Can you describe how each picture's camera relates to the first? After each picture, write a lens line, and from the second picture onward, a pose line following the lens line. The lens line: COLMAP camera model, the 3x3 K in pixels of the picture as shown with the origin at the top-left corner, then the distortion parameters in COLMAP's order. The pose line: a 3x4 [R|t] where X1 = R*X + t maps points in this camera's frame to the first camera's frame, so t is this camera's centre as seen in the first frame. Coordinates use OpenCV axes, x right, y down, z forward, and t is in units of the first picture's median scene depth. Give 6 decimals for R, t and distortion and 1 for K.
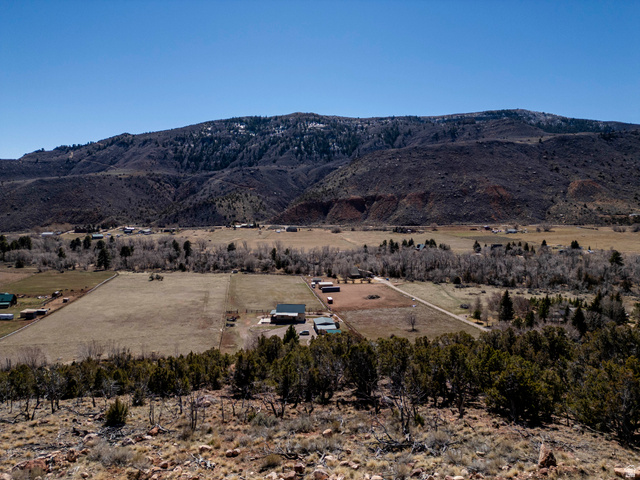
lens RADIAL K [[444.1, 0, 321.6], [0, 444.1, 244.5], [0, 0, 1]] dist [0.047116, -0.026849]
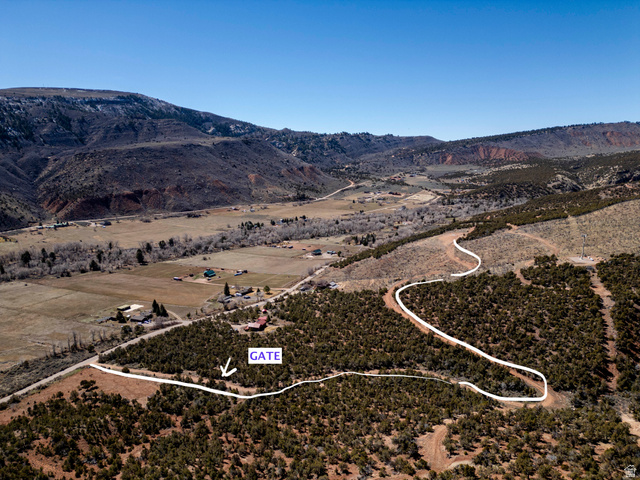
lens RADIAL K [[444.1, 0, 320.3], [0, 444.1, 242.1], [0, 0, 1]] dist [0.047116, -0.026849]
pose [[0.613370, -0.158770, 0.773673, -0.608500], [0.088597, 0.987235, 0.132357, -0.084618], [-0.784811, -0.012639, 0.619606, -0.259015]]
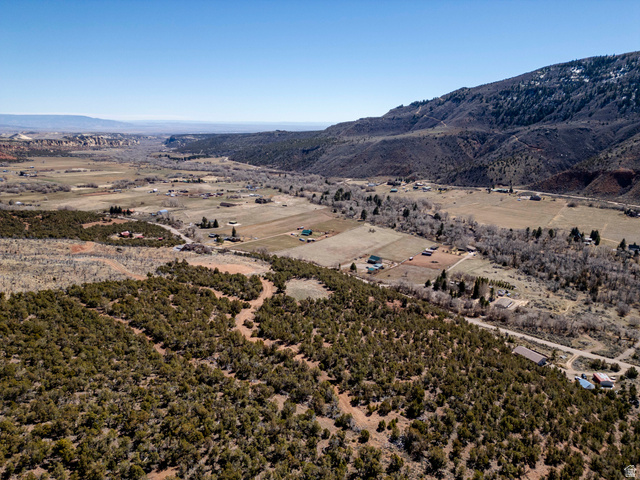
lens RADIAL K [[444.1, 0, 320.0], [0, 444.1, 240.0], [0, 0, 1]] dist [0.047116, -0.026849]
pose [[0.710981, 0.174459, -0.681227, 0.300750], [-0.071202, 0.981618, 0.177076, -0.080955], [0.699598, -0.077393, 0.710333, -0.206951]]
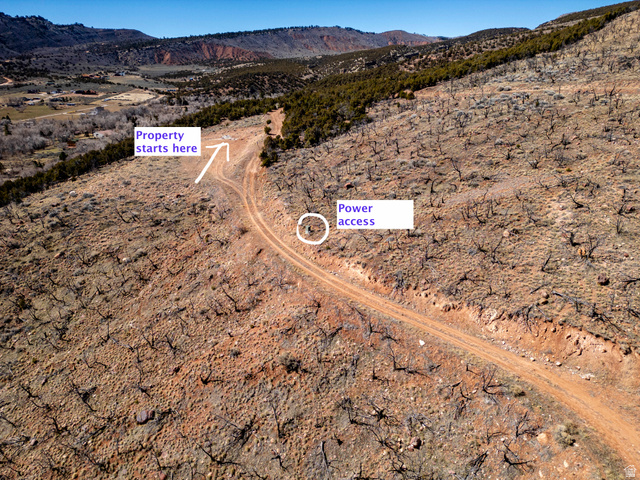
lens RADIAL K [[444.1, 0, 322.1], [0, 444.1, 240.2], [0, 0, 1]] dist [0.047116, -0.026849]
pose [[0.070530, -0.356959, 0.931453, -0.168801], [0.102227, 0.931449, 0.349217, -0.011749], [-0.992258, 0.070589, 0.102186, -0.061524]]
